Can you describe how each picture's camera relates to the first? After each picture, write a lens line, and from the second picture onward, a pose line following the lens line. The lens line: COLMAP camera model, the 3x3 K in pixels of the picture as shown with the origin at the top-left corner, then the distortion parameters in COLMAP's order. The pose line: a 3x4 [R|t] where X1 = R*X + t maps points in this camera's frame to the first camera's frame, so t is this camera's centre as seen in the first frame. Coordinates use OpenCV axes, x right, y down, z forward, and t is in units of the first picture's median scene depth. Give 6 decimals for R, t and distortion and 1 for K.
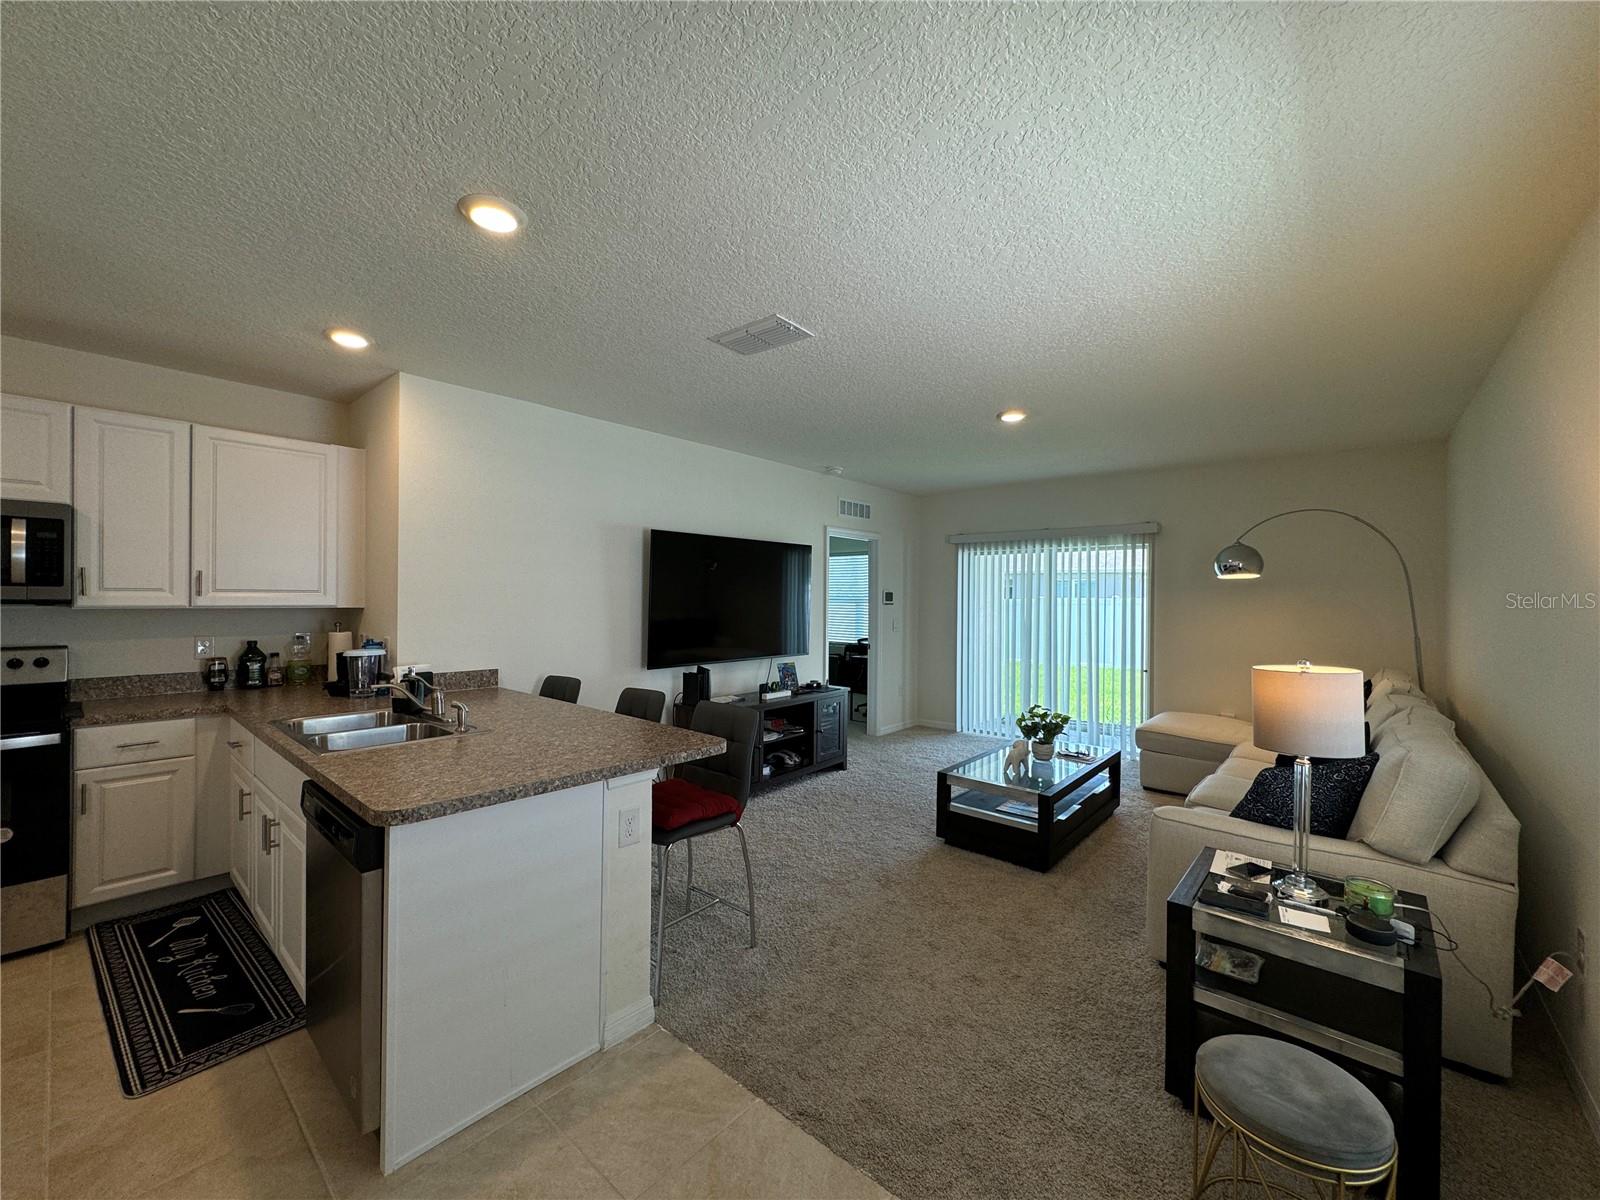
lens RADIAL K [[641.6, 0, 800.0], [0, 641.6, 600.0], [0, 0, 1]] dist [-0.000347, 0.000111]
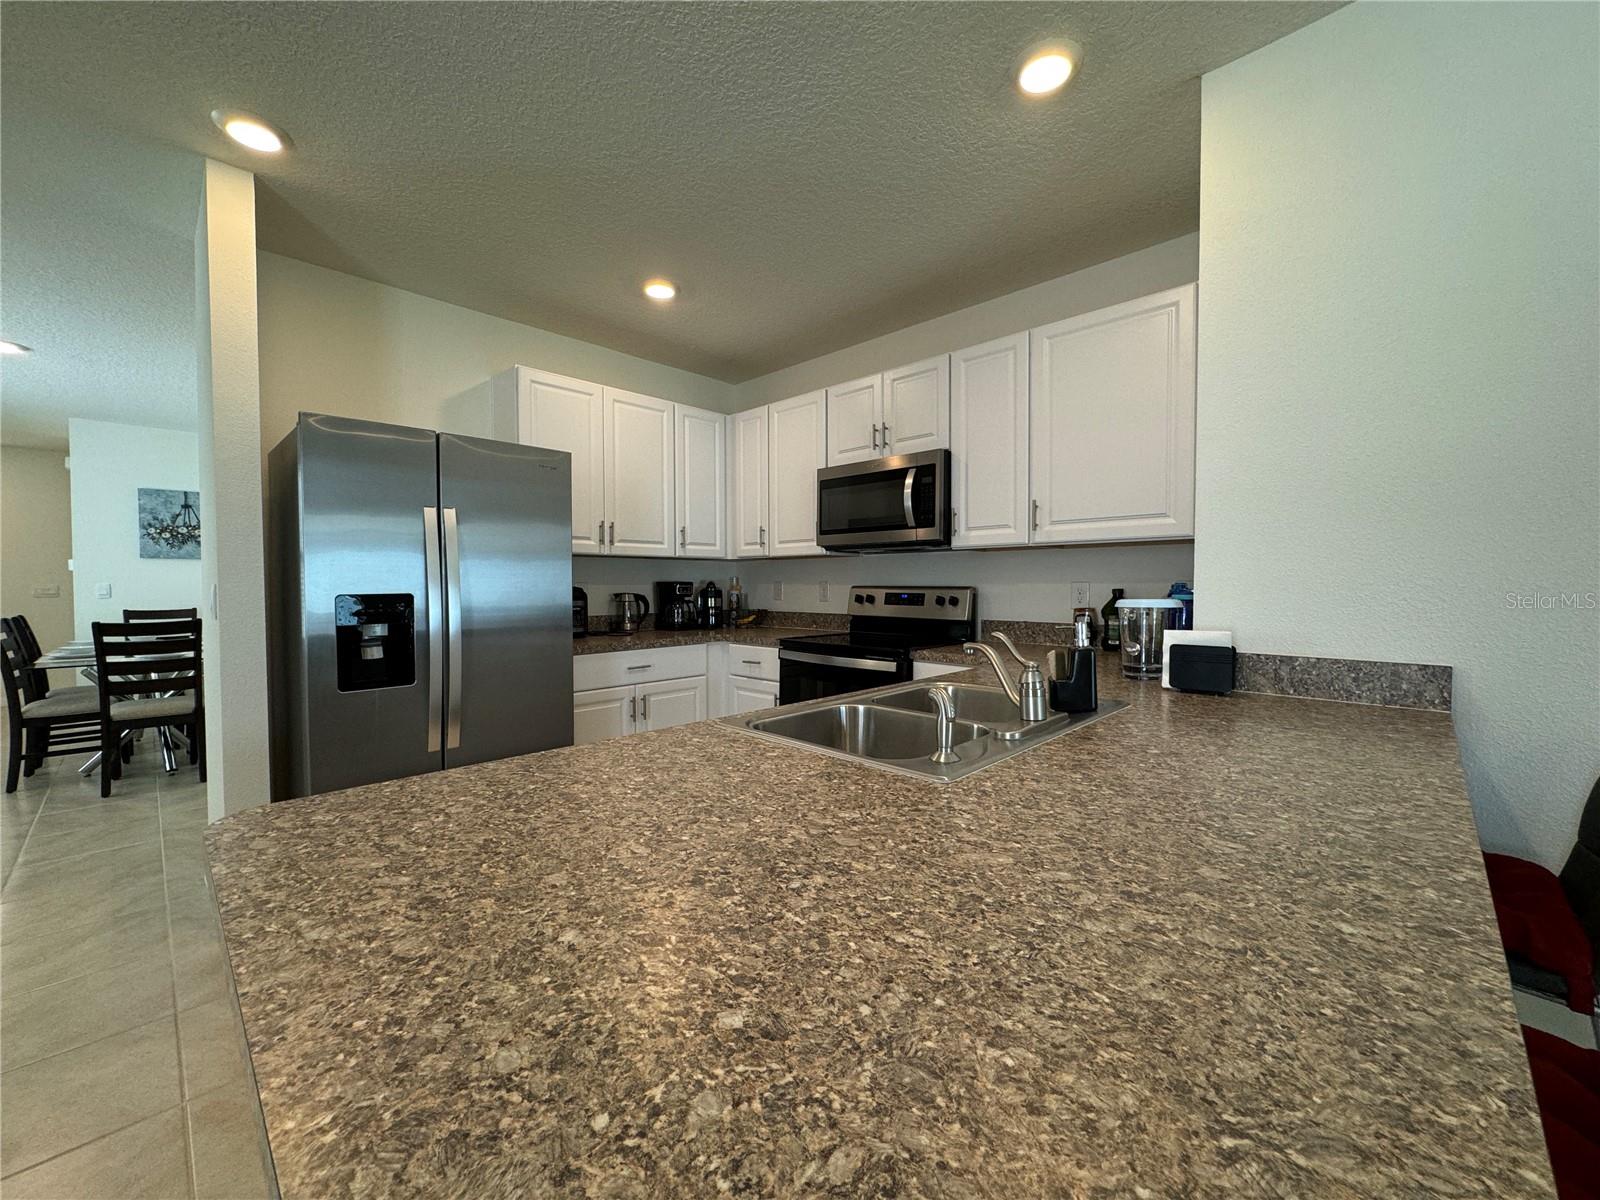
lens RADIAL K [[637.6, 0, 800.6], [0, 637.6, 598.9], [0, 0, 1]] dist [-0.001931, 0.000155]
pose [[-0.054983, 0.015627, -0.998365, -0.068264], [-0.000679, 0.999877, 0.015688, 0.062861], [0.998487, 0.001540, -0.054966, 0.654789]]
